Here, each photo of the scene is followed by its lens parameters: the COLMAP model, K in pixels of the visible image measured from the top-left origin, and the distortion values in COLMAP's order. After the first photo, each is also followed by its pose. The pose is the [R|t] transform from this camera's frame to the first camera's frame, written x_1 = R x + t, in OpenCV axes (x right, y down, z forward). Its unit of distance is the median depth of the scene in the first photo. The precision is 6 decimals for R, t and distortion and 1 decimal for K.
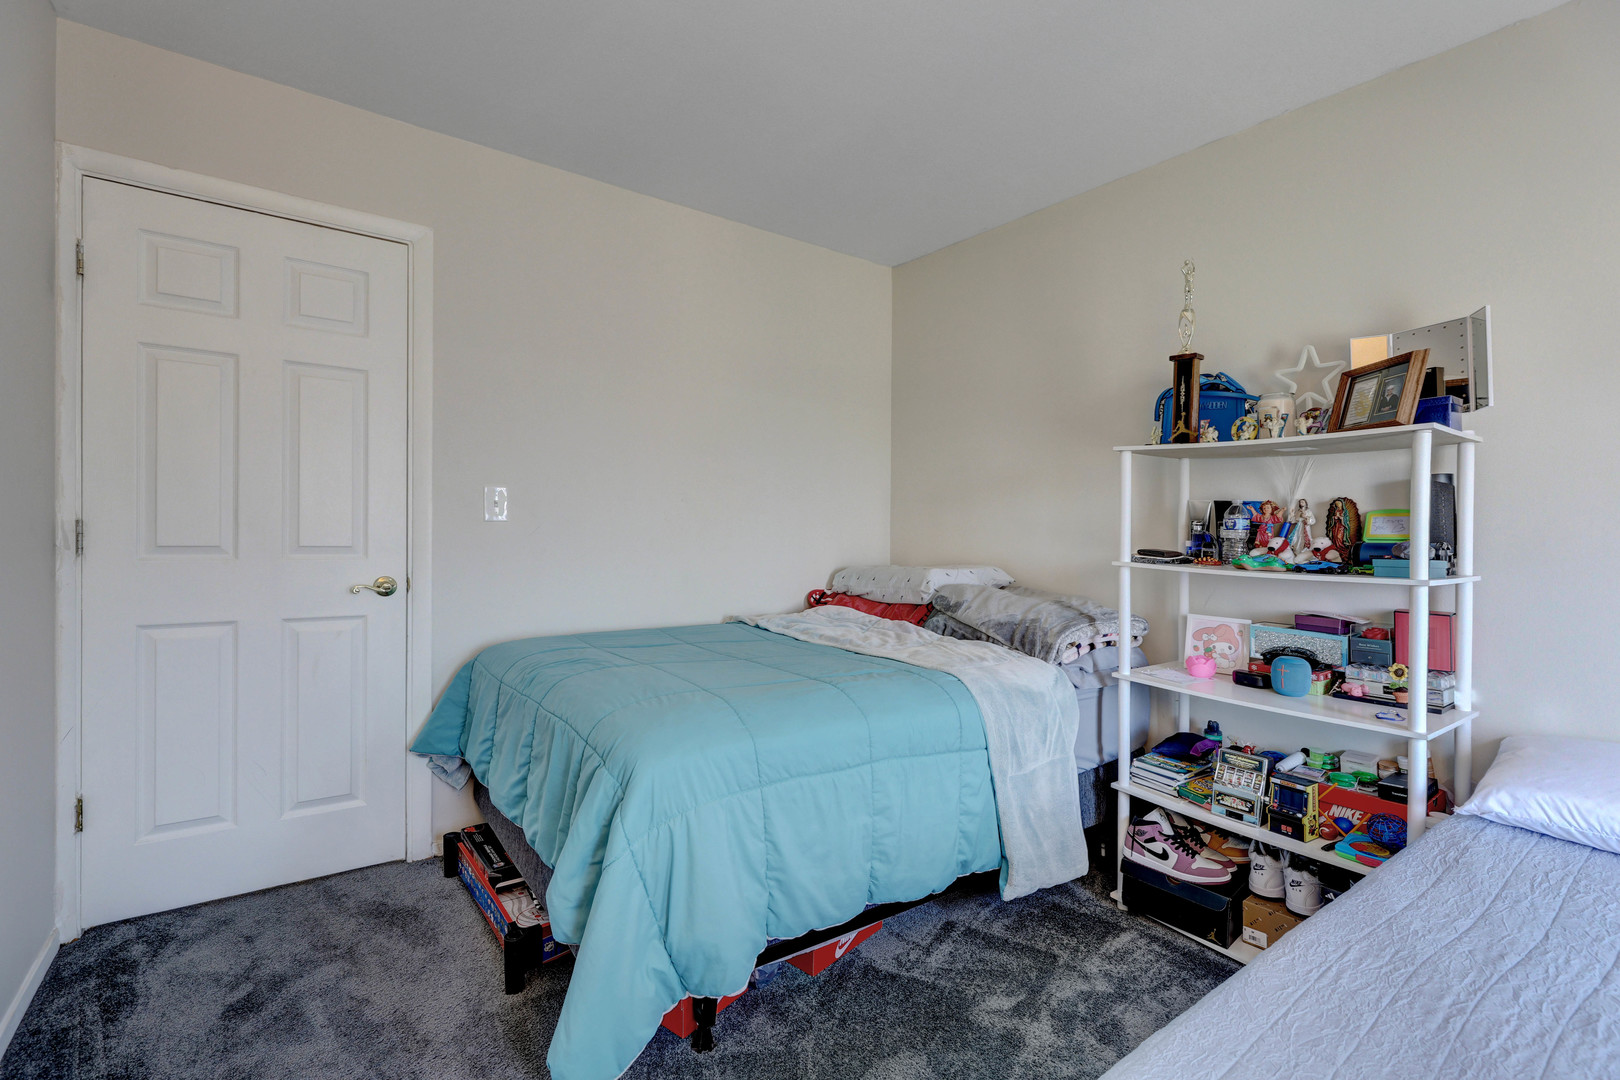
lens RADIAL K [[728.1, 0, 810.0], [0, 728.1, 540.0], [0, 0, 1]] dist [-0.000314, -0.000410]
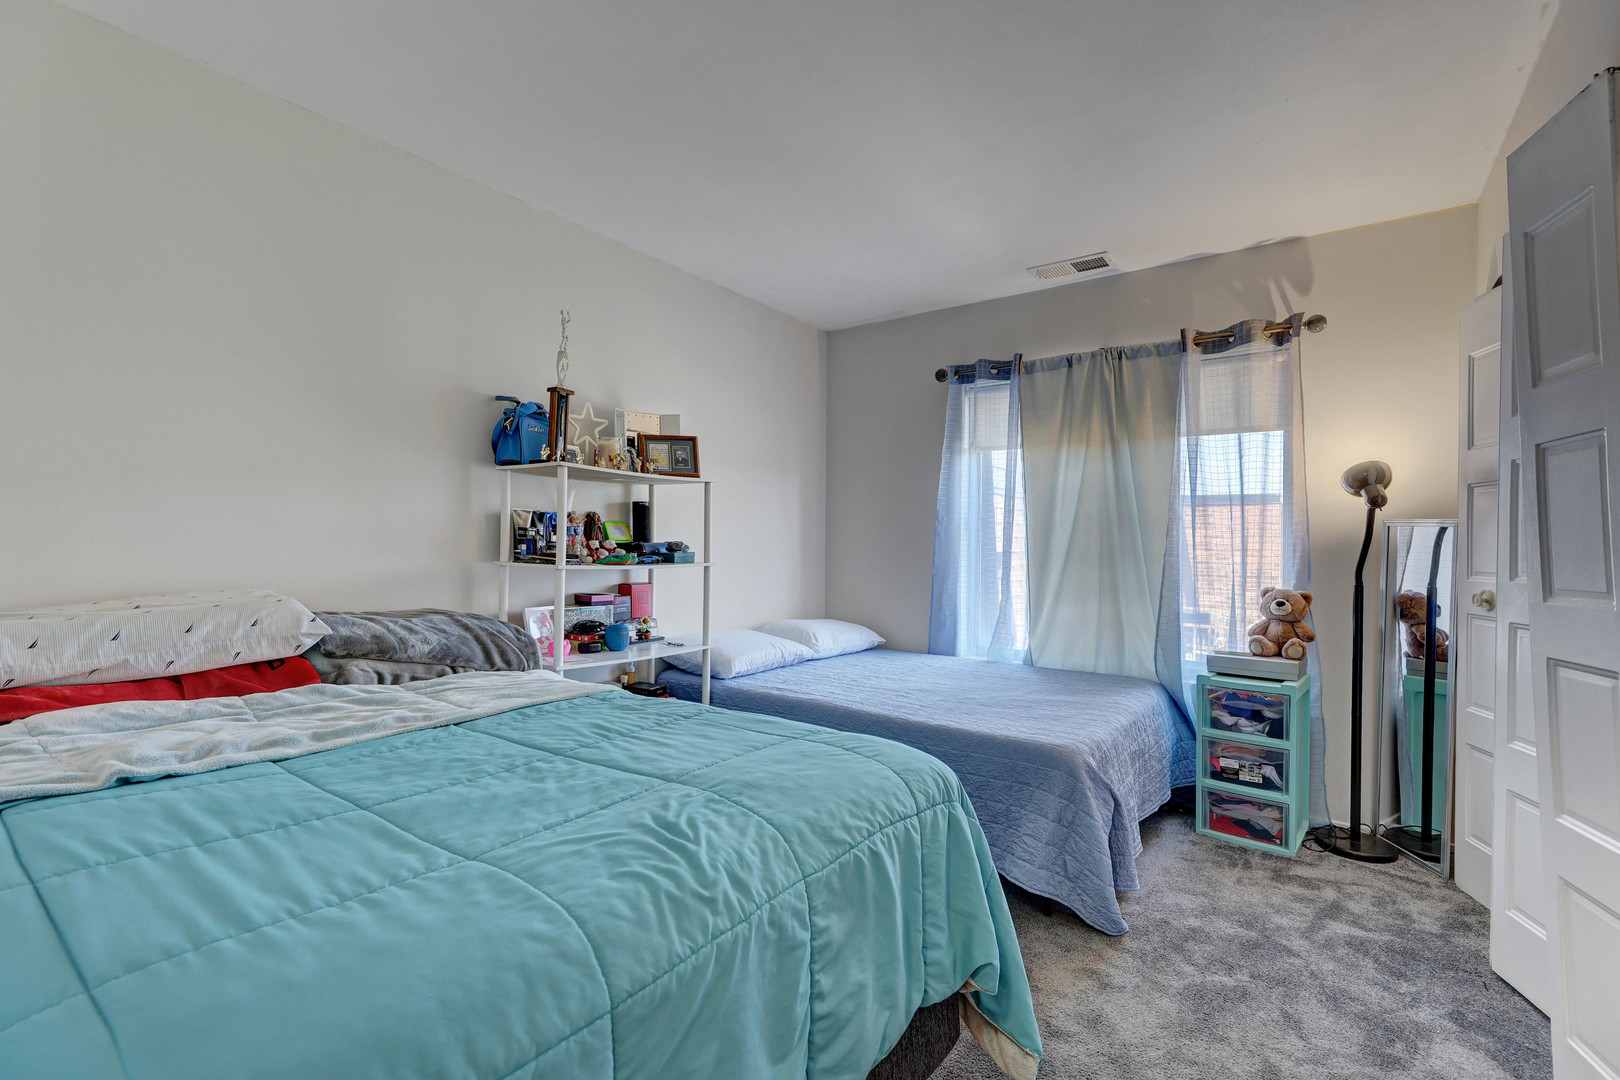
lens RADIAL K [[728.1, 0, 810.0], [0, 728.1, 540.0], [0, 0, 1]] dist [-0.000314, -0.000410]
pose [[-0.287583, -0.022556, 0.957490, -0.723054], [0.012984, 0.999539, 0.027447, -0.032602], [-0.957668, 0.020325, -0.287158, 0.928309]]
